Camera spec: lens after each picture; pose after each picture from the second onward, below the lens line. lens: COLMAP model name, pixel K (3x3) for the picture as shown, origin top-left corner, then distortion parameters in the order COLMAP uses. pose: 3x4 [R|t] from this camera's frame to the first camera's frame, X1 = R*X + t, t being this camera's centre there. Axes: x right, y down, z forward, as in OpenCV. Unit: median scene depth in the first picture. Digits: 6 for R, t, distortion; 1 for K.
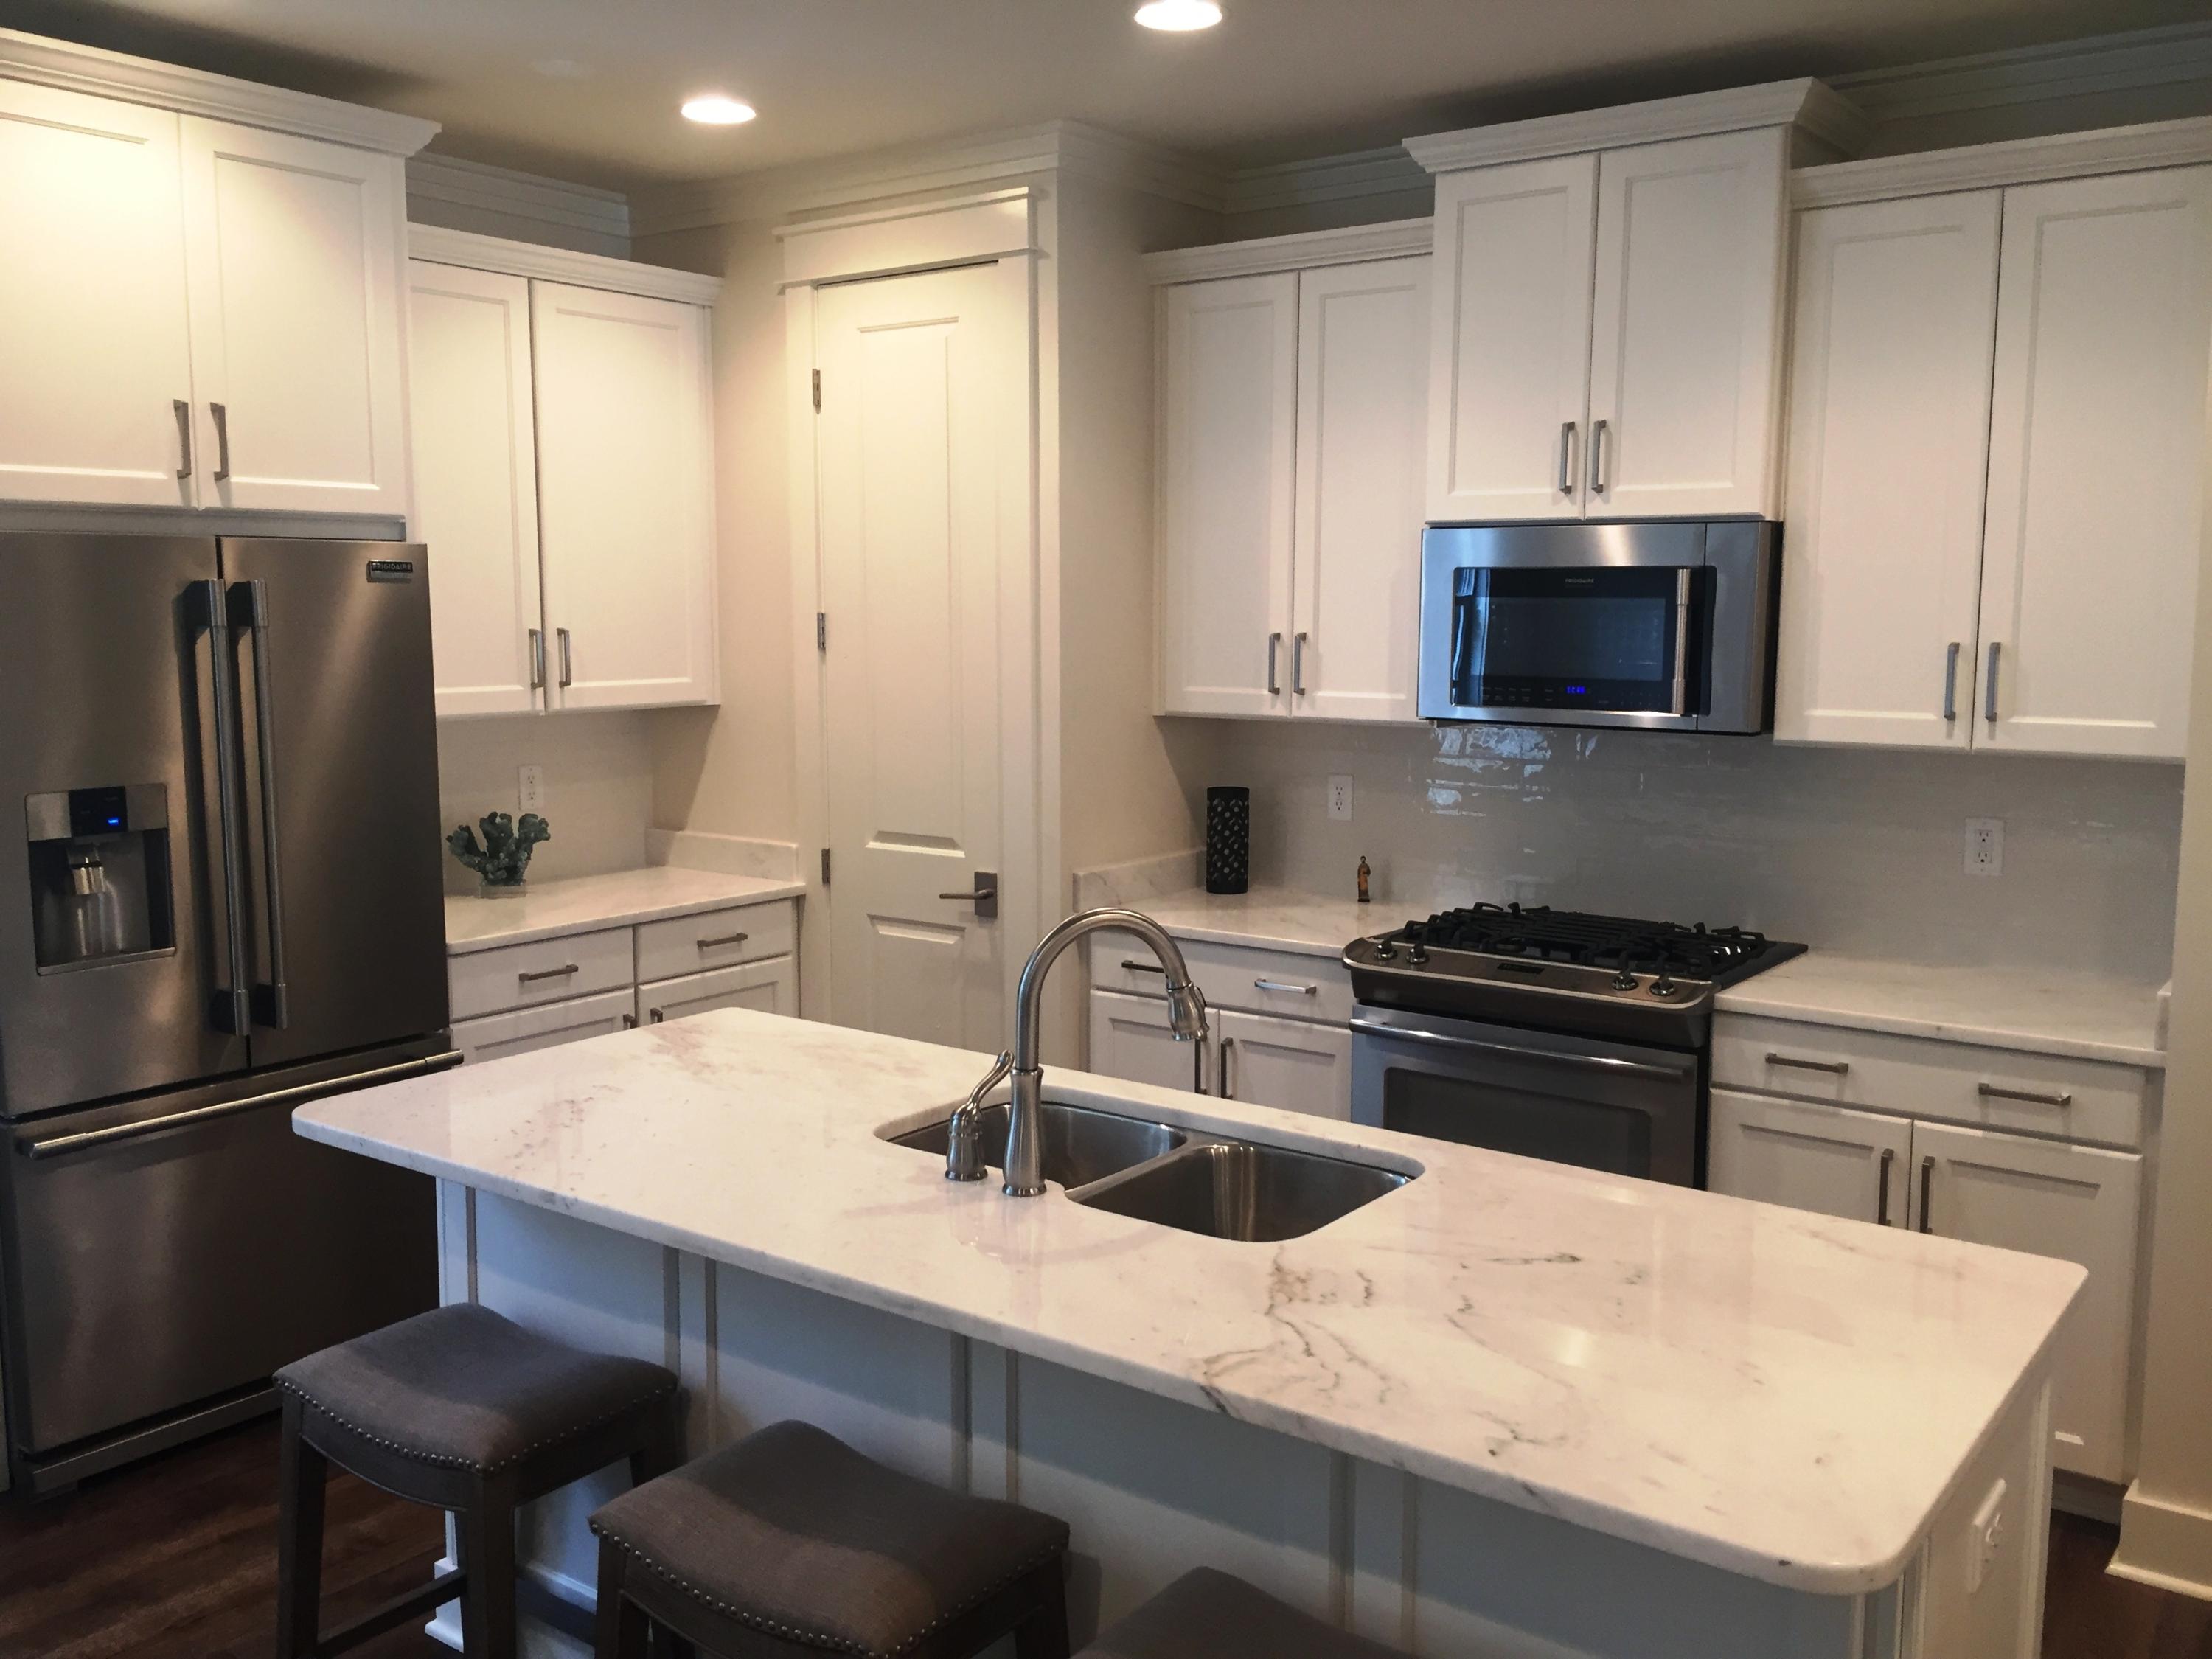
lens RADIAL K [[1902.8, 0, 1100.4], [0, 1902.8, 832.1], [0, 0, 1]] dist [0.071442, -0.115387]
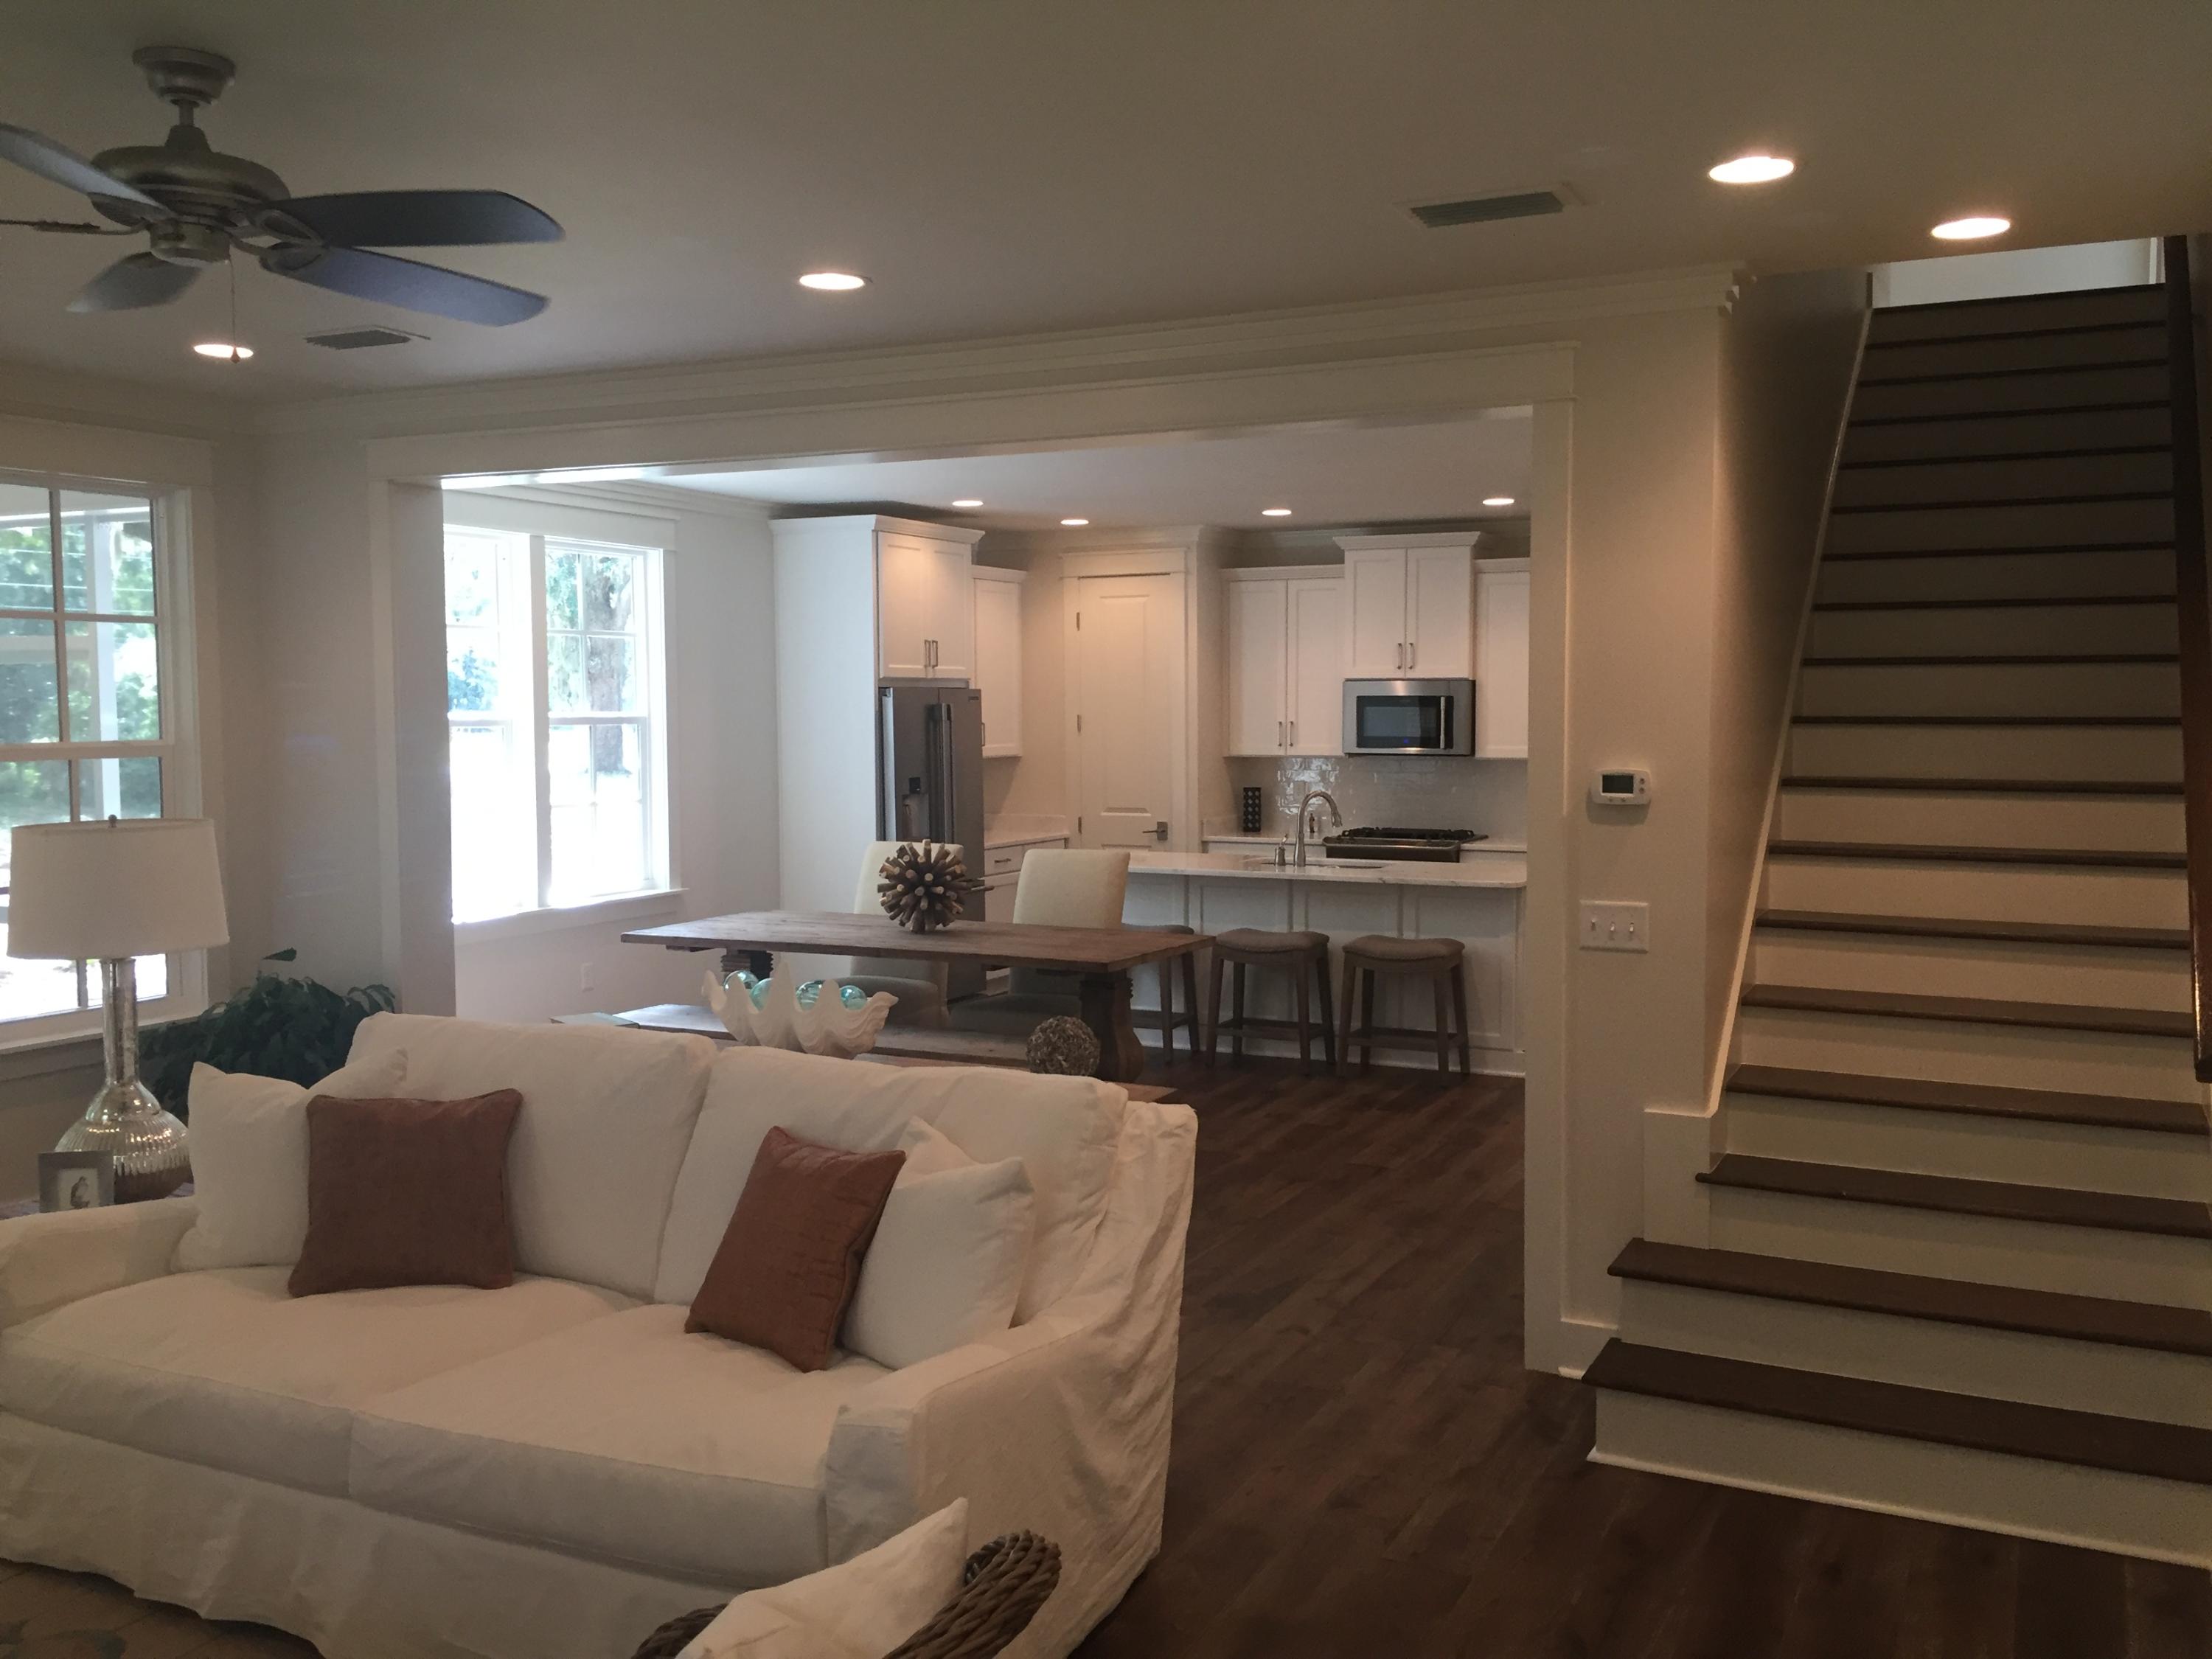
lens RADIAL K [[1902.8, 0, 1100.2], [0, 1902.8, 809.4], [0, 0, 1]] dist [0.071442, -0.115387]
pose [[0.984662, -0.014887, 0.173838, -0.611290], [0.026811, 0.997430, -0.066446, 0.179945], [-0.172402, 0.070087, 0.982530, -1.486201]]
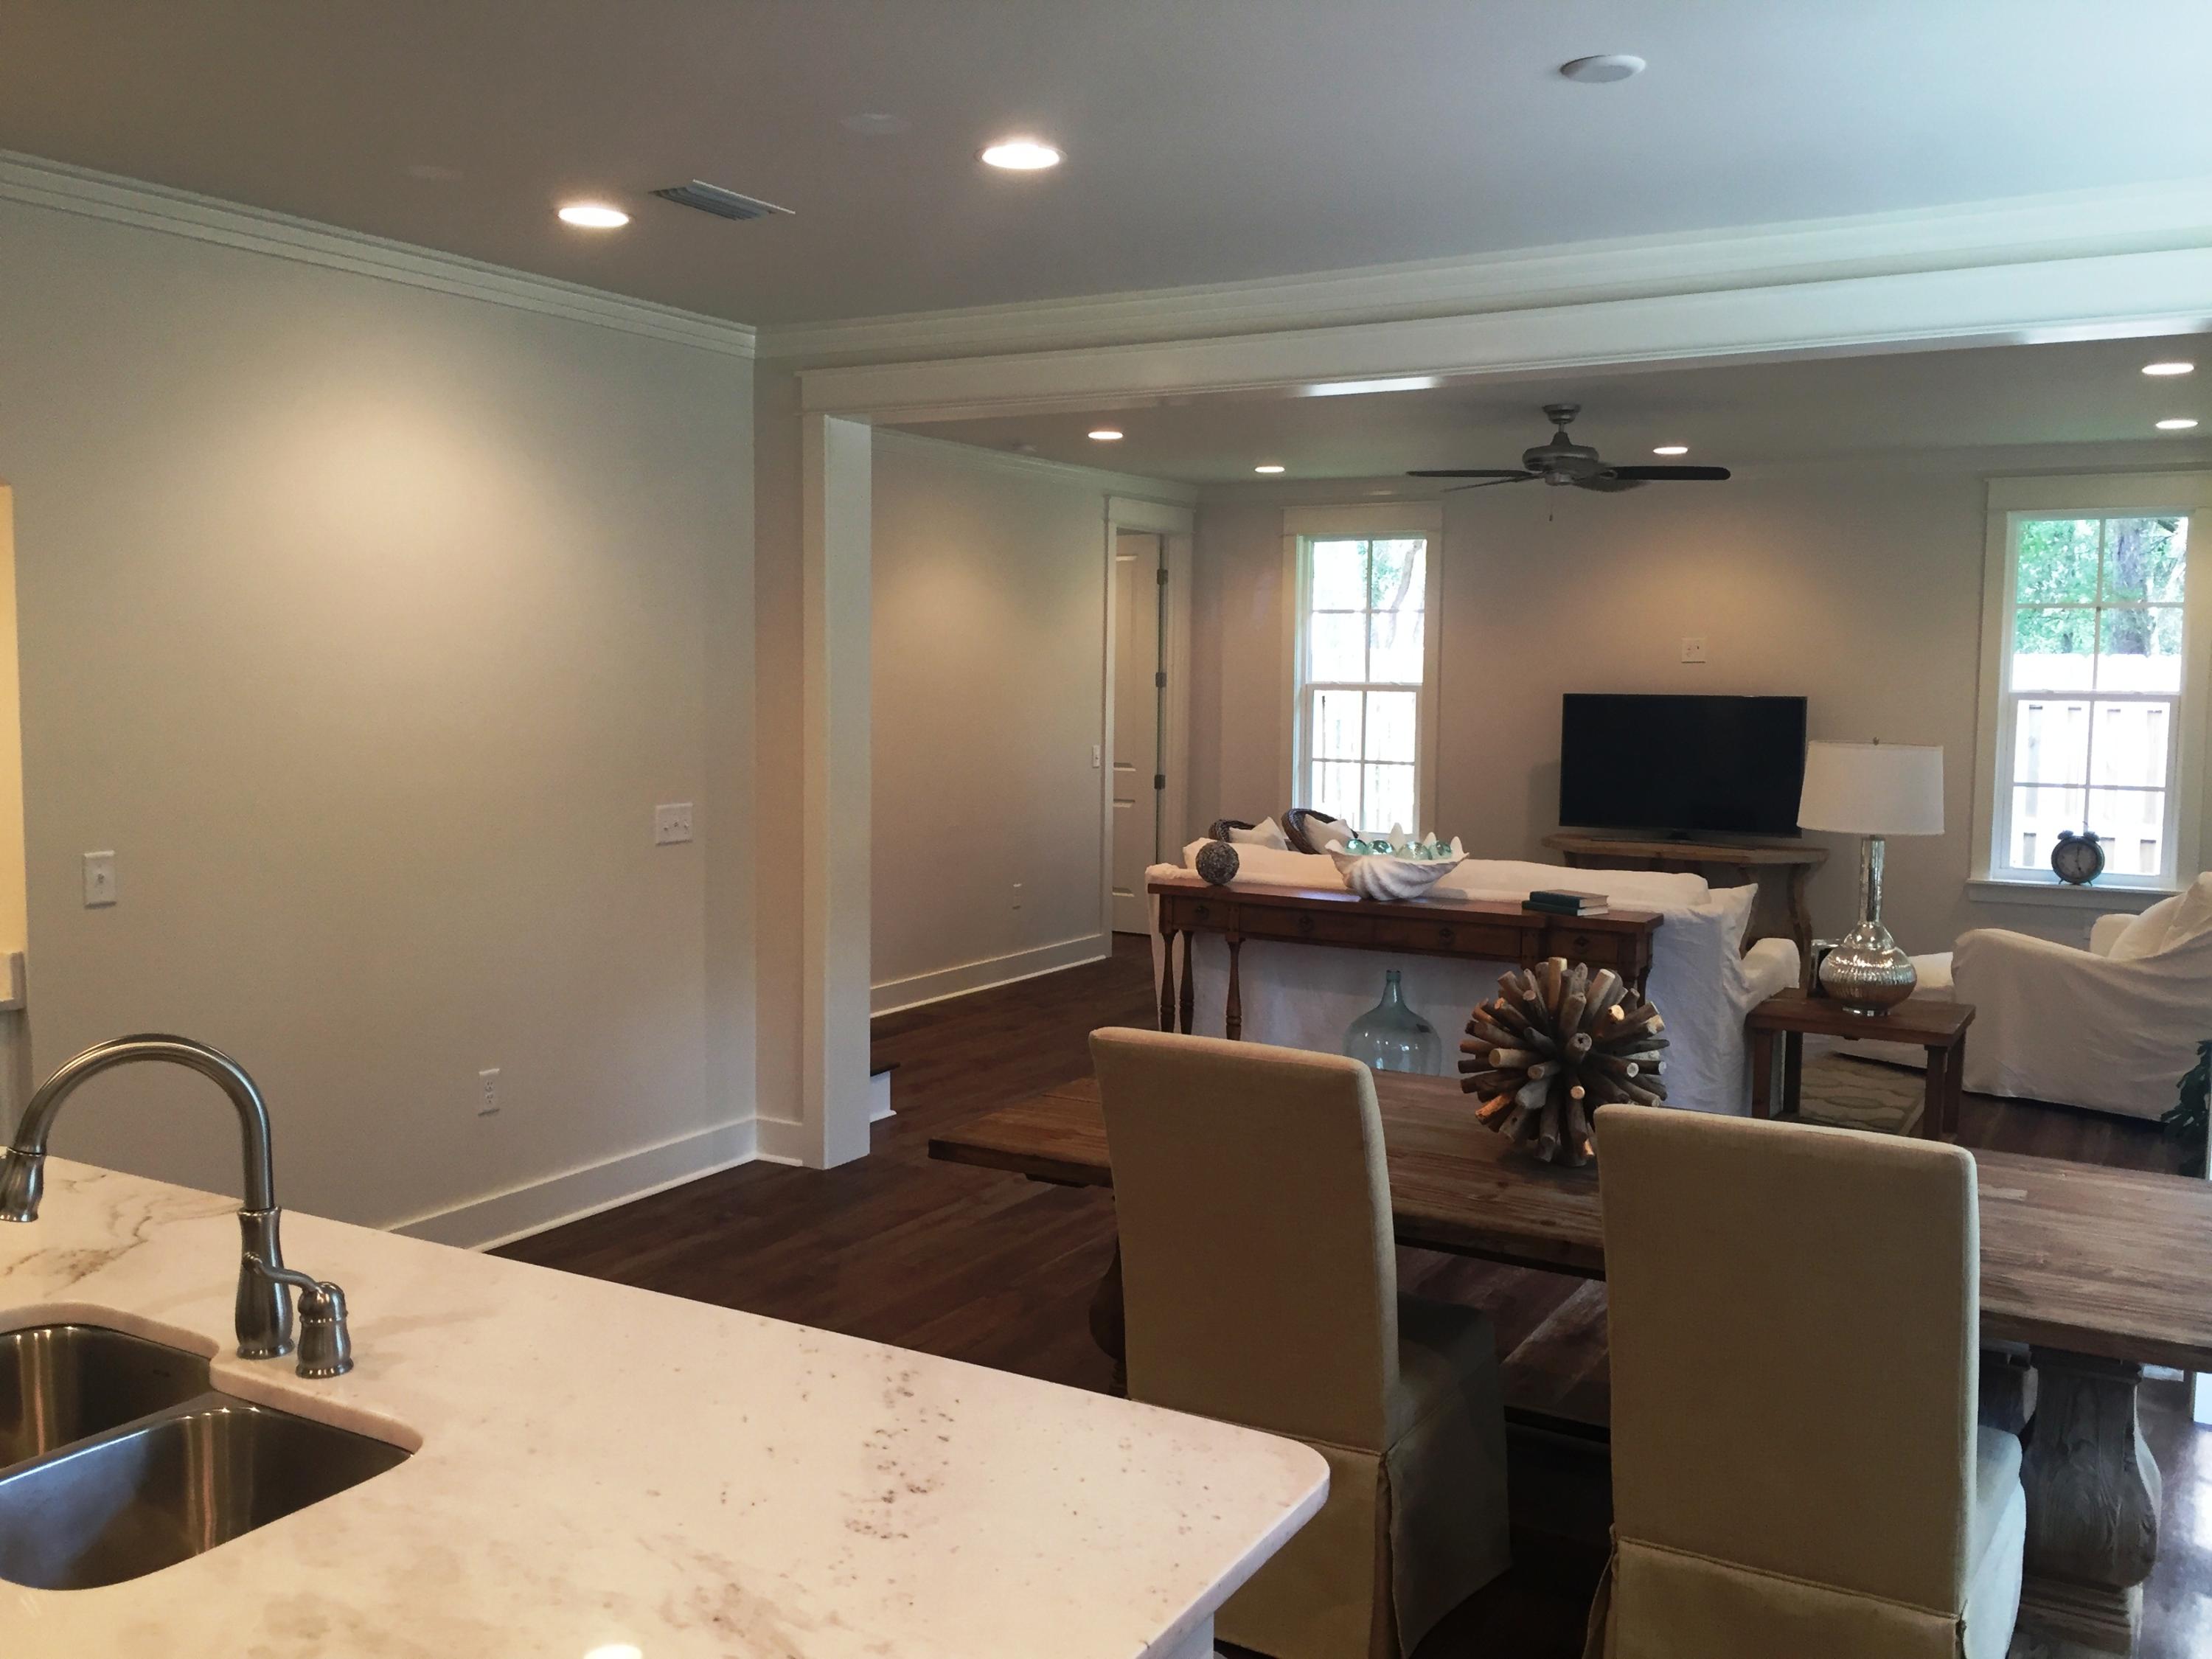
lens RADIAL K [[1902.8, 0, 1107.2], [0, 1902.8, 835.8], [0, 0, 1]] dist [0.071442, -0.115387]
pose [[-0.992948, -0.002551, -0.118527, -0.176030], [-0.028454, 0.975673, 0.217377, -0.132430], [0.115090, 0.219217, -0.968864, 1.035059]]
